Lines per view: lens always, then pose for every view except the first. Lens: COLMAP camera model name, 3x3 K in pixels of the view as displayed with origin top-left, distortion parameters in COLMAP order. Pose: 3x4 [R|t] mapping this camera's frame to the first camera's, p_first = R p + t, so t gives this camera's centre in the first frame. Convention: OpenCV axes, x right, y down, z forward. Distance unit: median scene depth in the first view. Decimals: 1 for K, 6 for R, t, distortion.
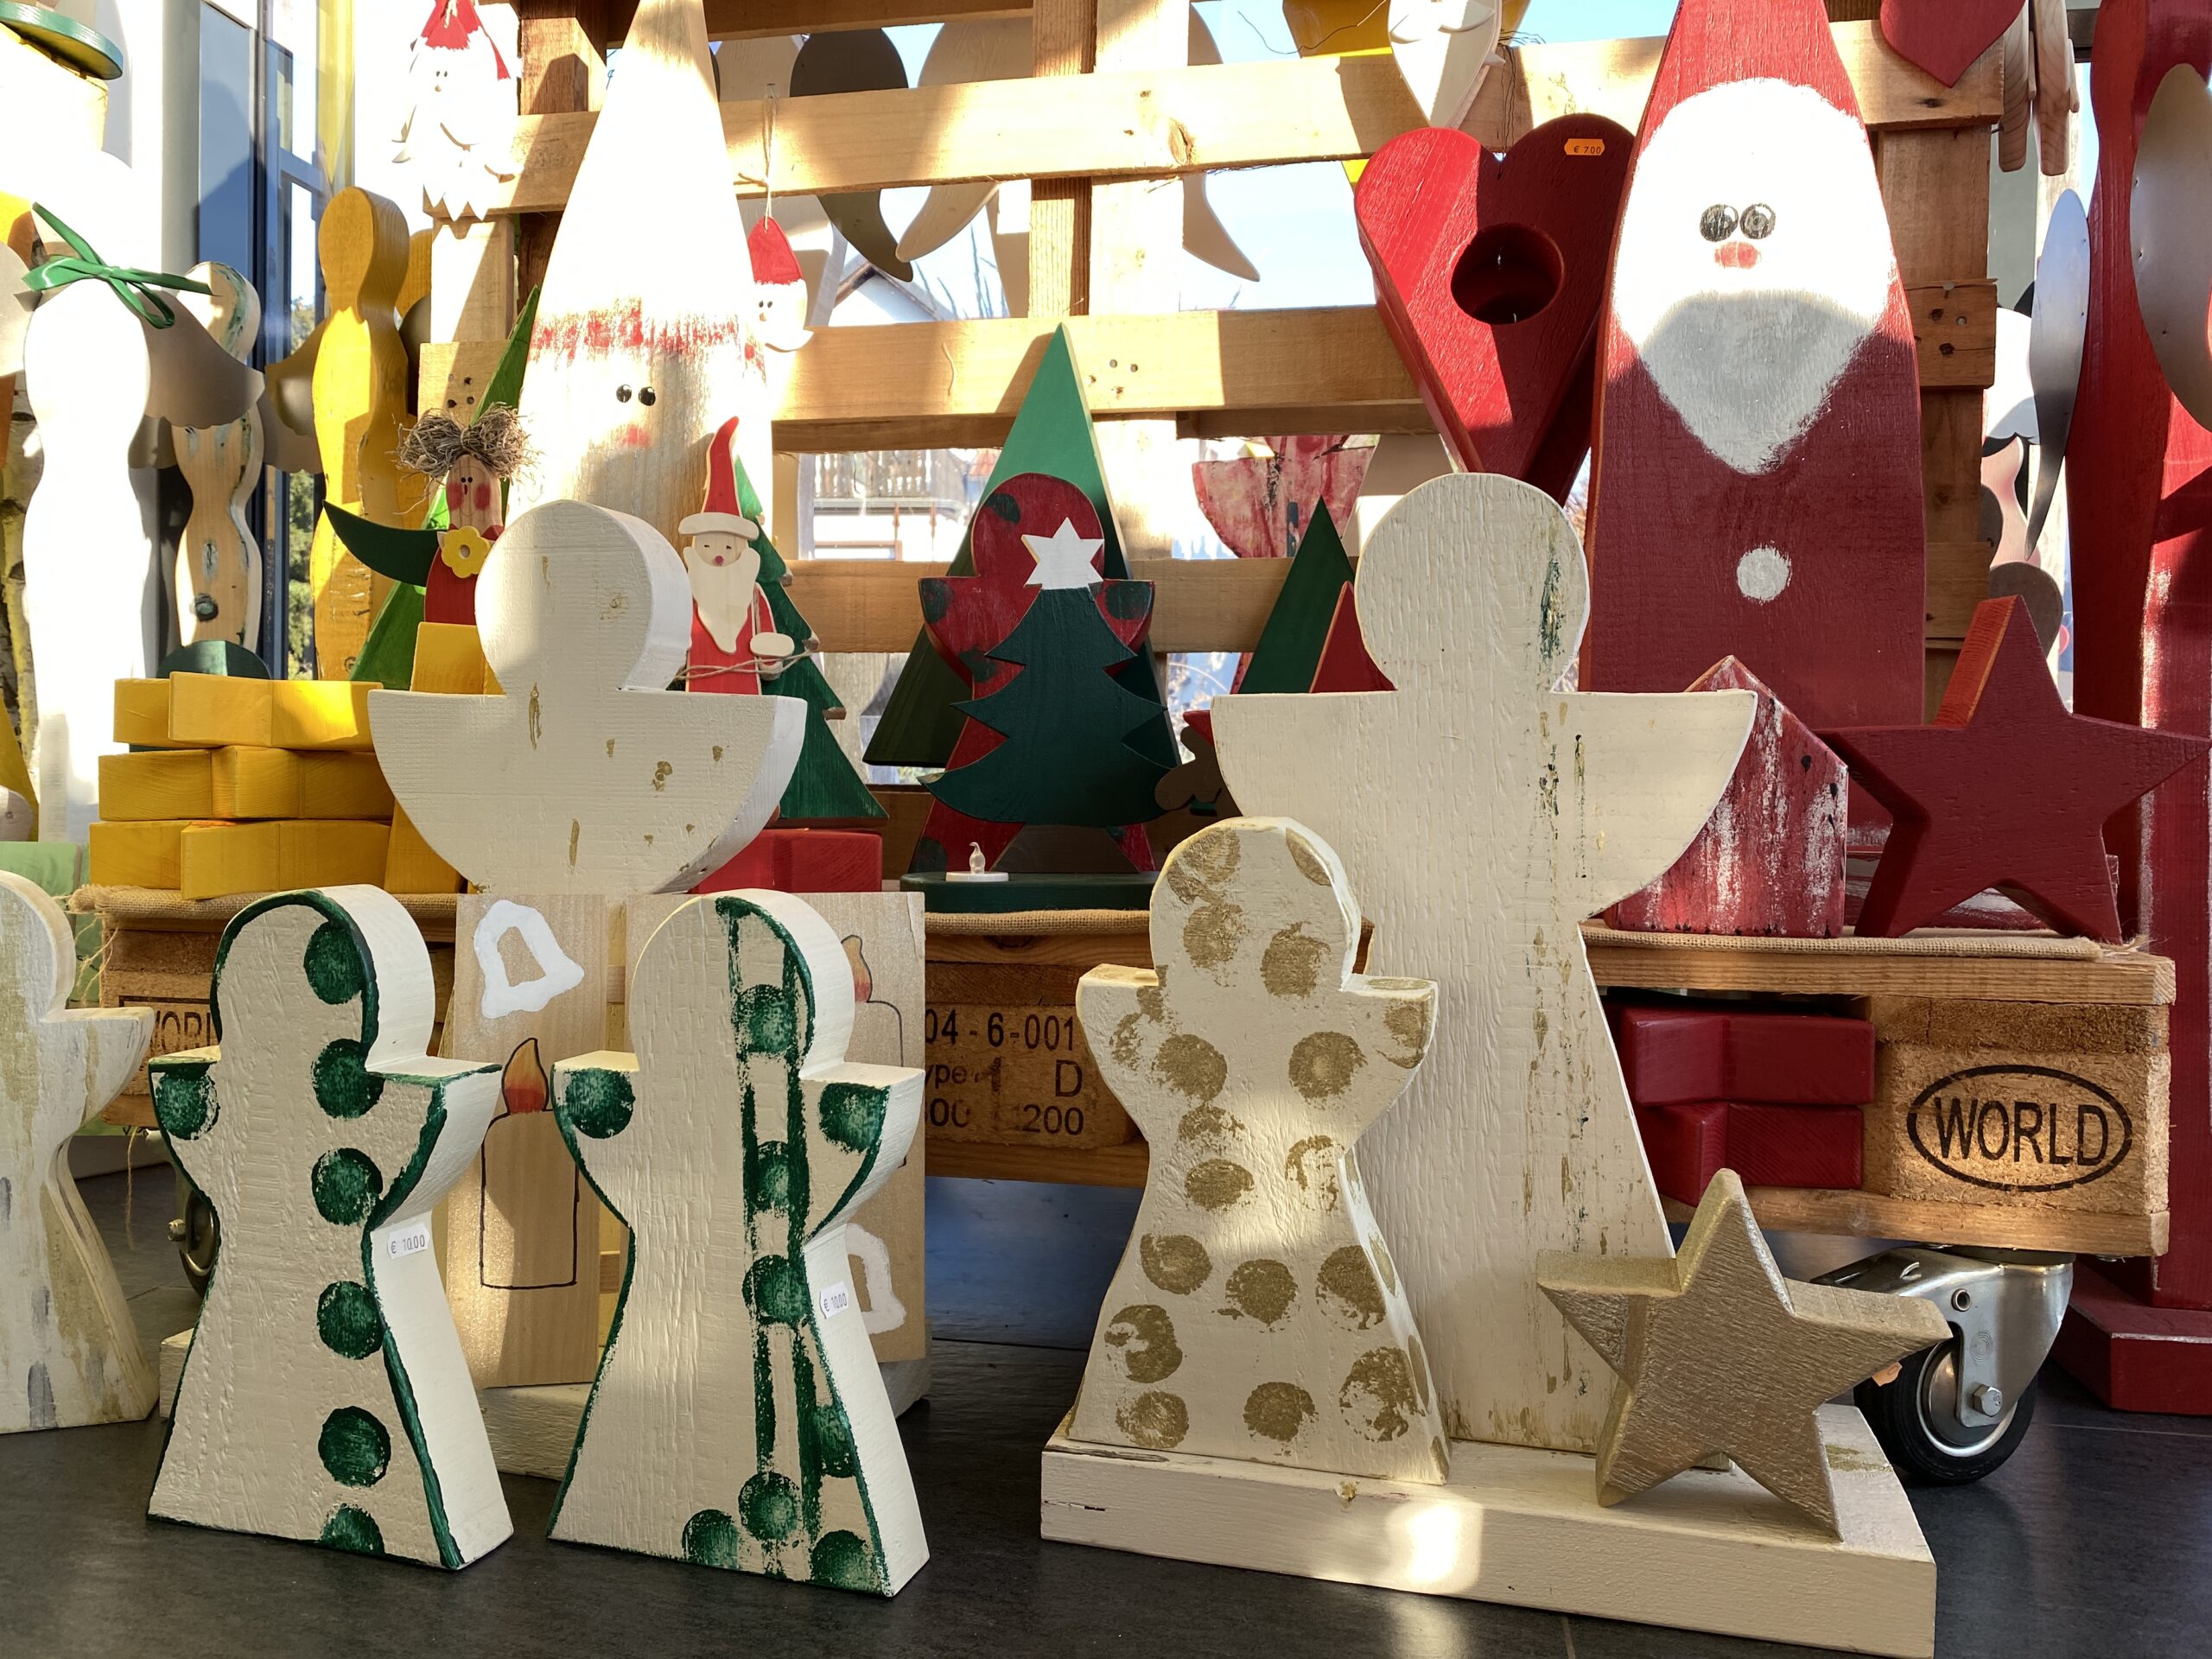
lens RADIAL K [[1673.5, 0, 1098.8], [0, 1673.5, 821.0], [0, 0, 1]] dist [-0.002939, -0.003253]
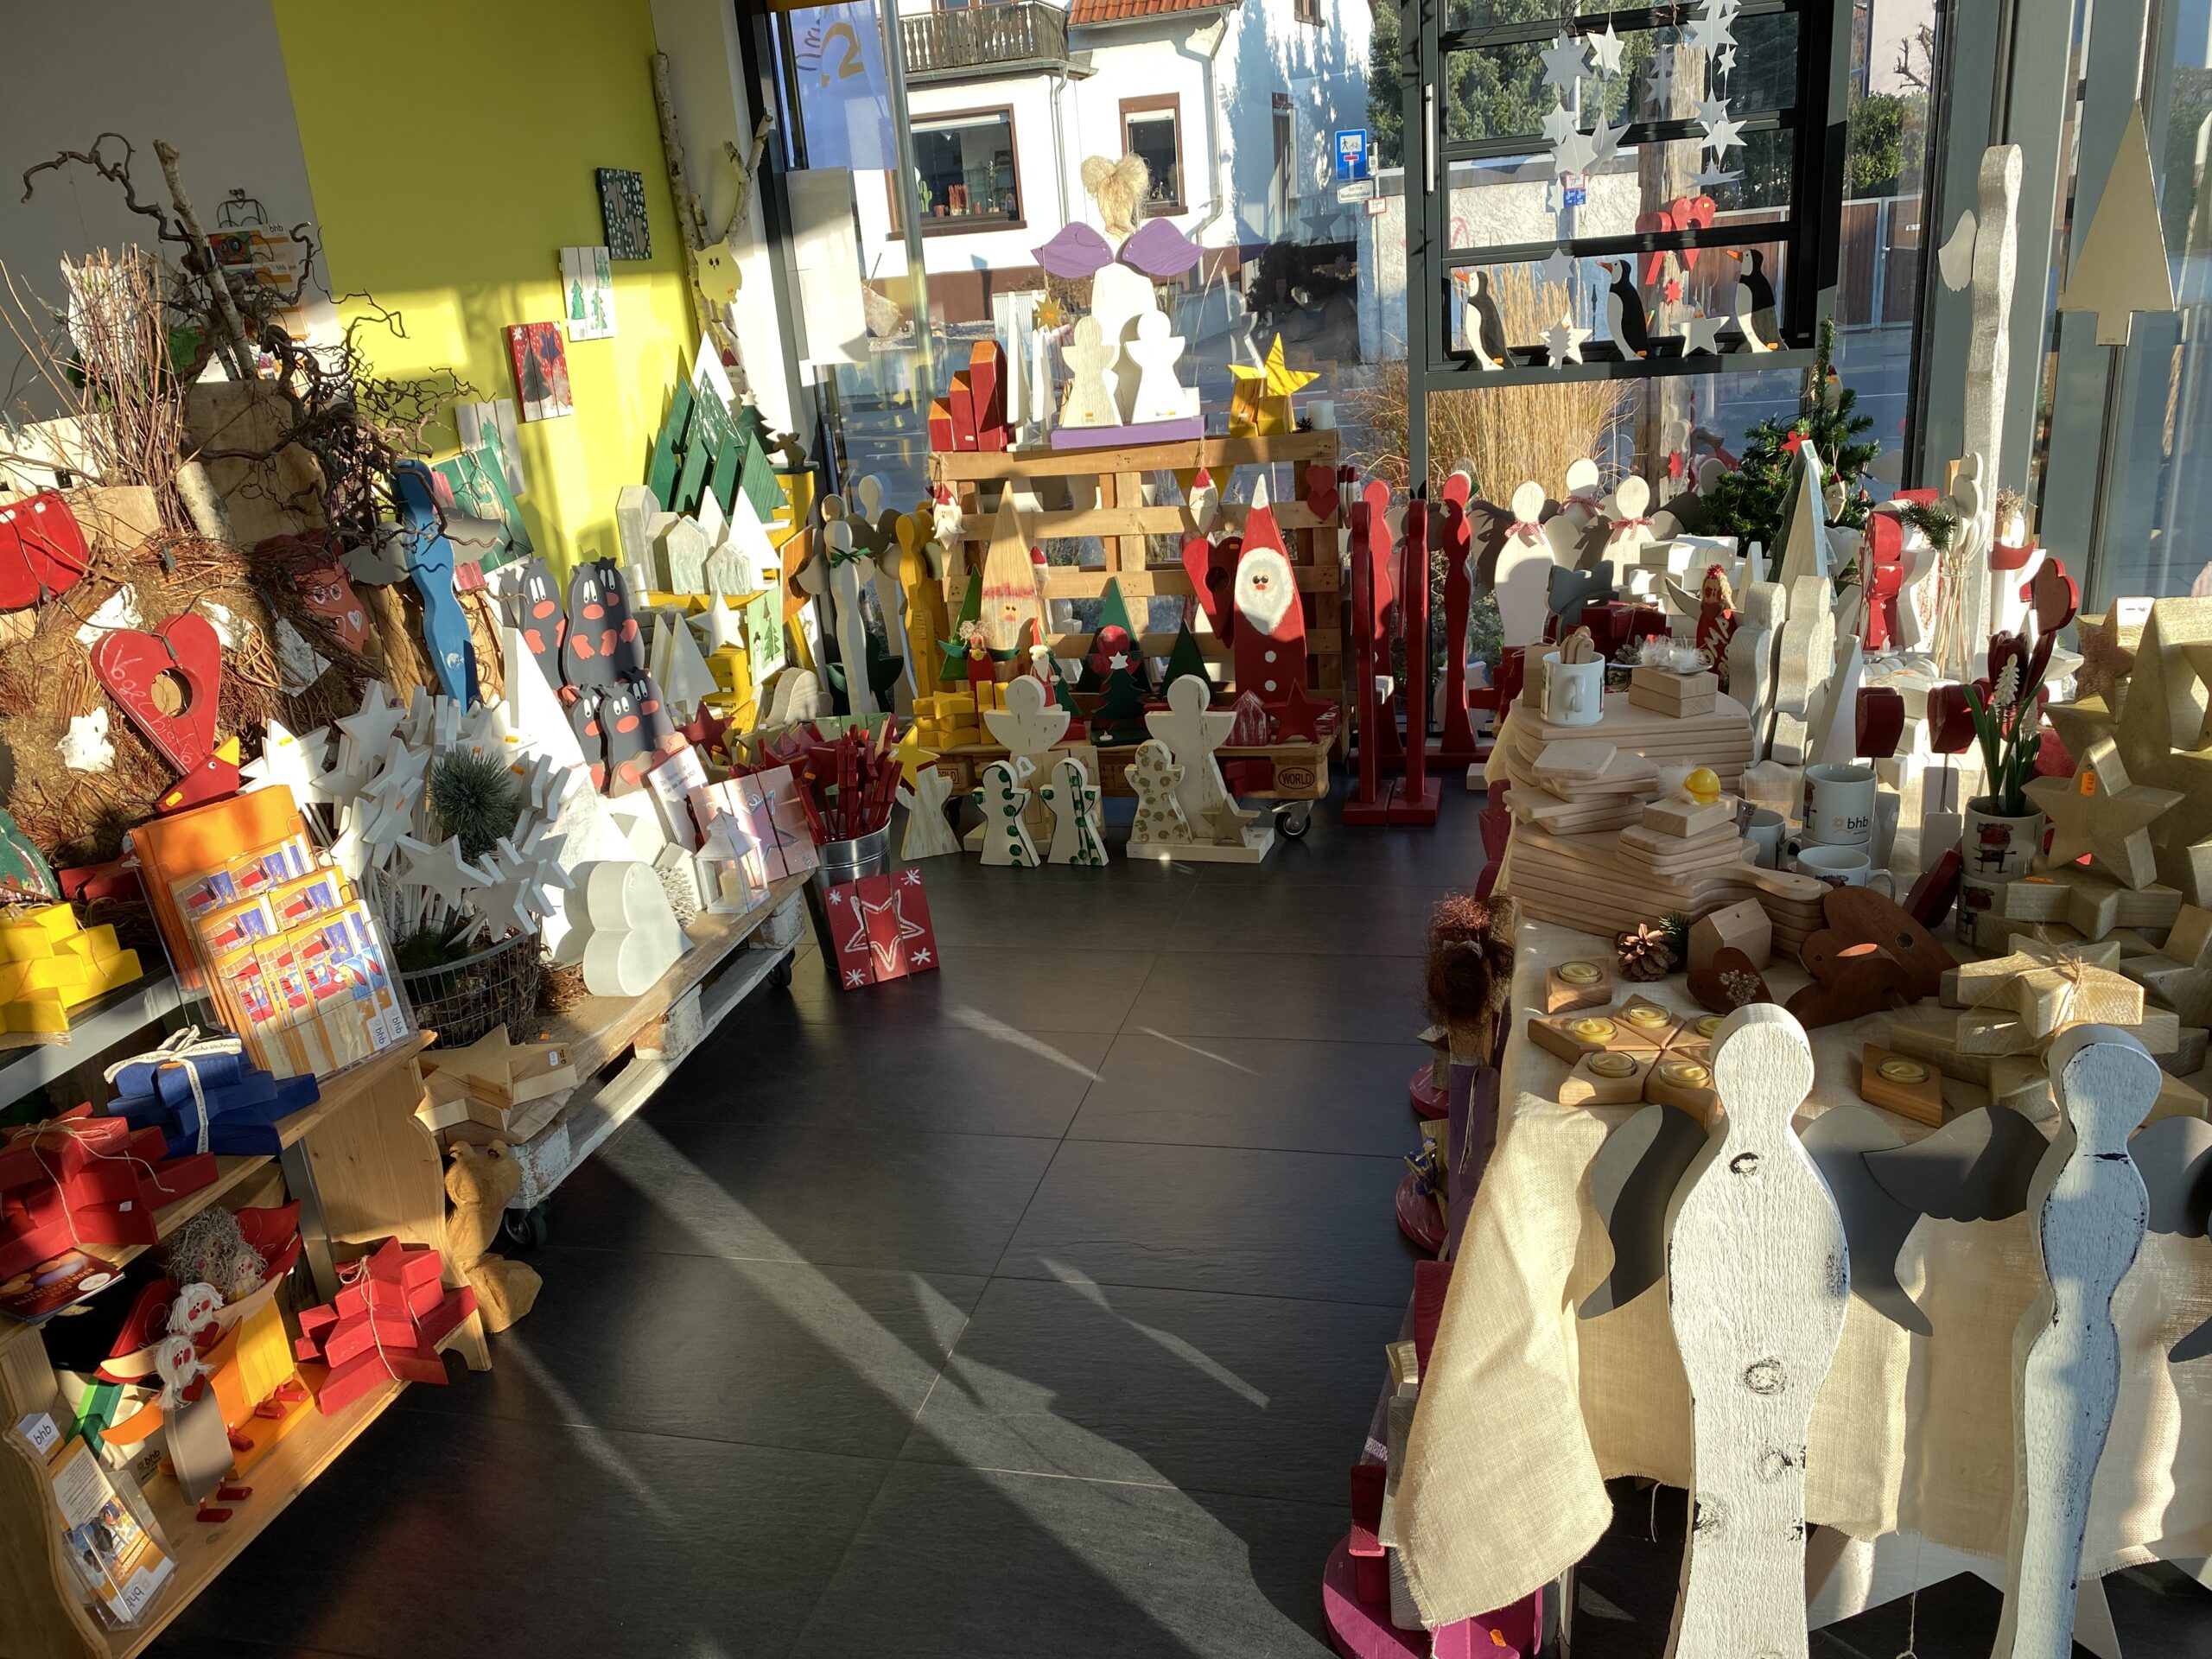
lens RADIAL K [[1673.5, 0, 1105.7], [0, 1673.5, 829.6], [0, 0, 1]] dist [-0.002939, -0.003253]
pose [[0.992866, -0.067052, -0.098597, 0.500454], [0.094745, 0.945693, 0.310946, -1.580826], [0.072393, -0.318069, 0.945300, -4.768502]]
